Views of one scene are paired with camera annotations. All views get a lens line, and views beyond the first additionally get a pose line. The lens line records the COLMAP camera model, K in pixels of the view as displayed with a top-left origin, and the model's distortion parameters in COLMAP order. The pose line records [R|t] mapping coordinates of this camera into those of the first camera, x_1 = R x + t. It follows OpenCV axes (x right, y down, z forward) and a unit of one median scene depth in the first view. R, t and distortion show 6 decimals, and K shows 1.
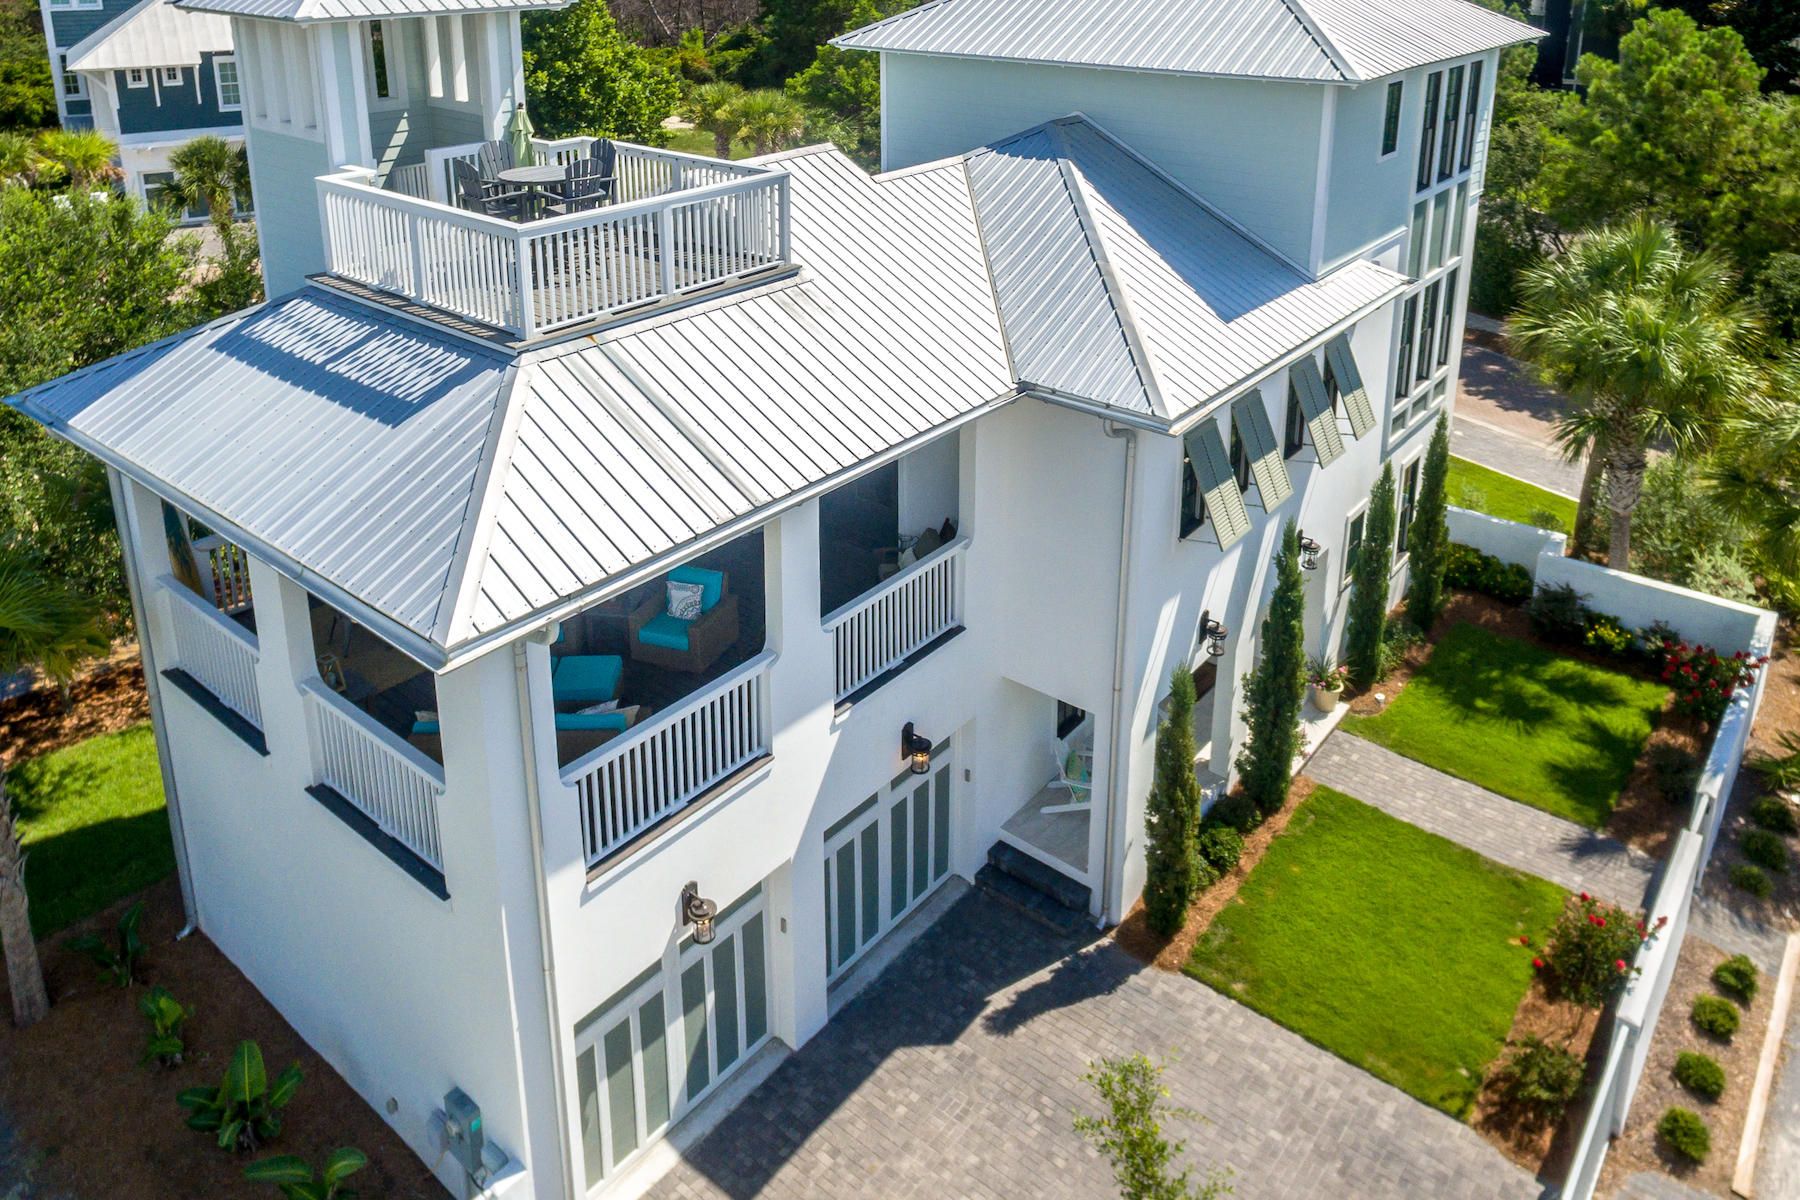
lens RADIAL K [[1287.4, 0, 910.6], [0, 1287.4, 500.2], [0, 0, 1]] dist [0.001938, 0.003913]
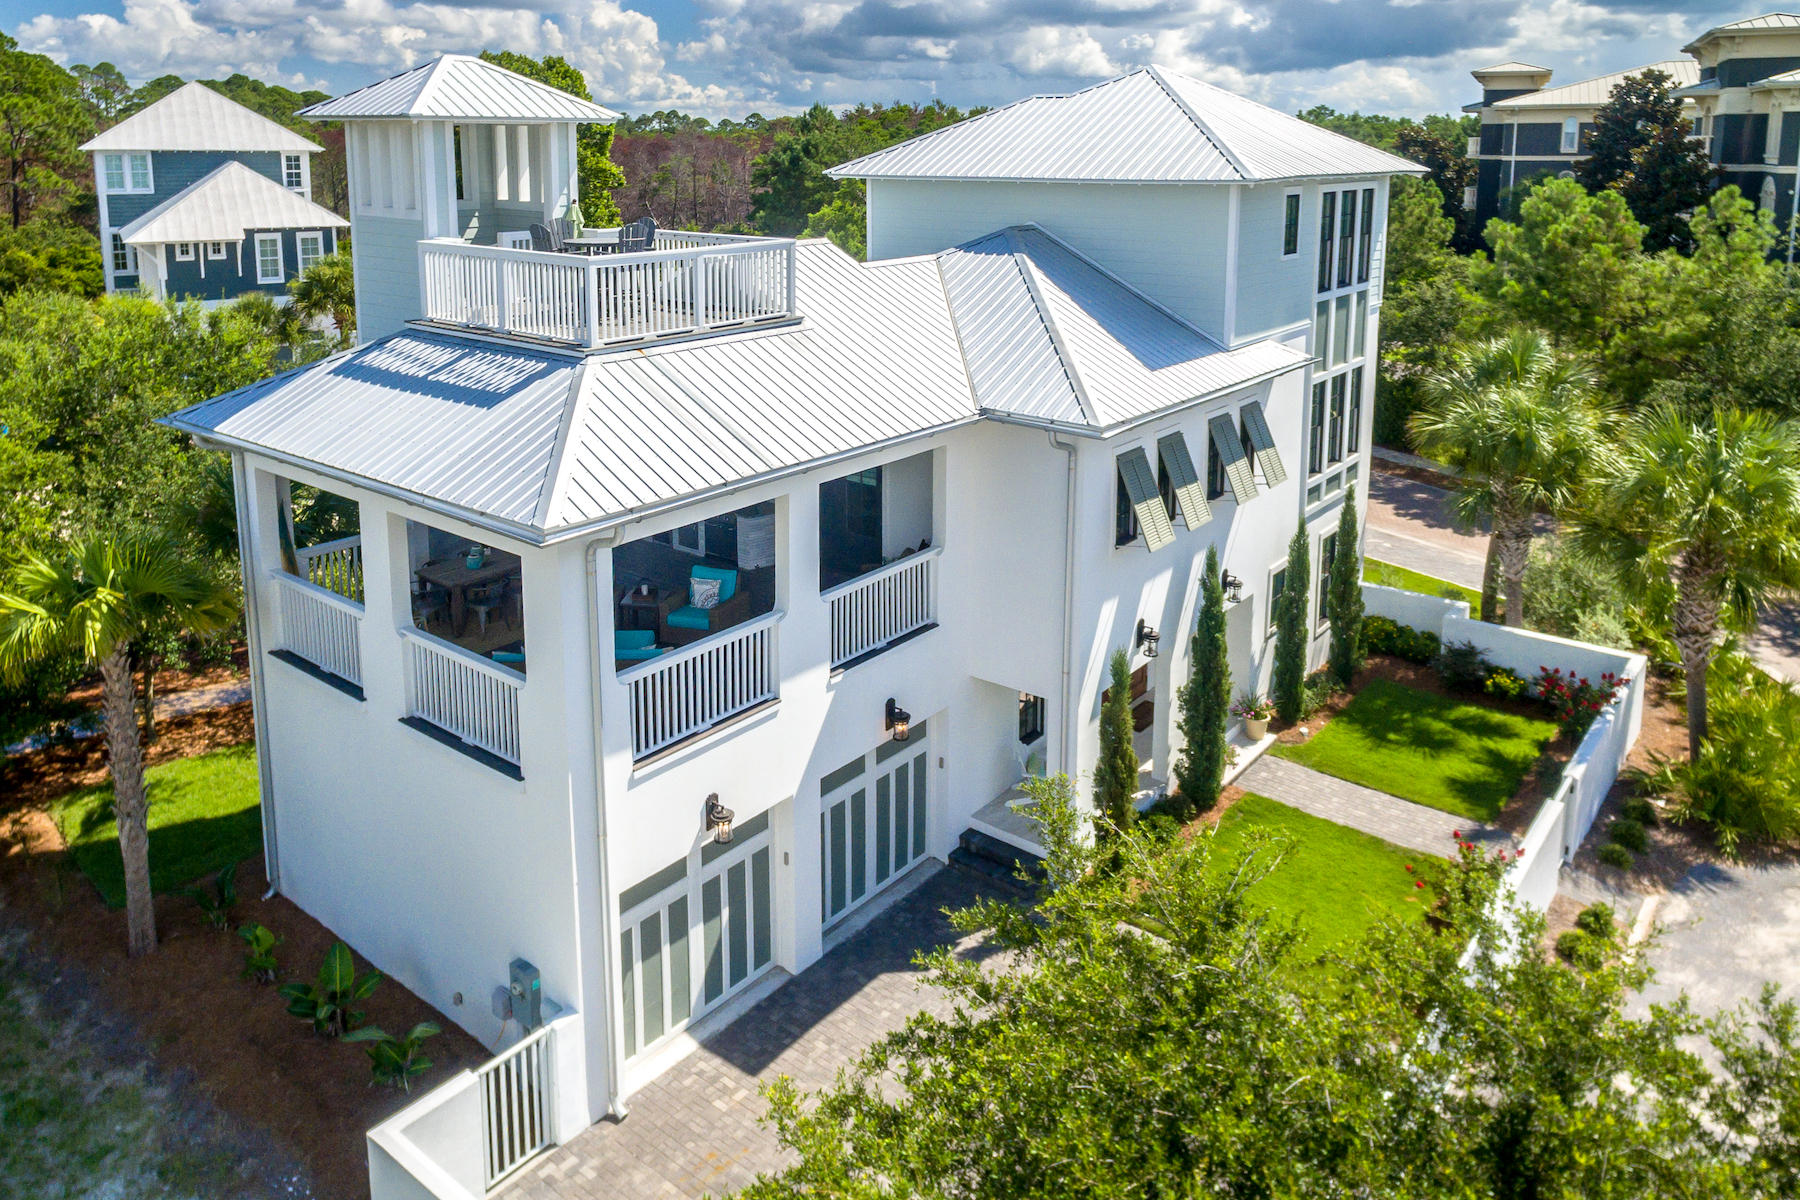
lens RADIAL K [[1287.4, 0, 897.9], [0, 1287.4, 601.0], [0, 0, 1]] dist [0.001938, 0.003913]
pose [[0.999986, -0.000971, 0.005192, -0.001320], [0.001418, 0.996227, -0.086779, 0.170275], [-0.005089, 0.086785, 0.996214, -0.180147]]
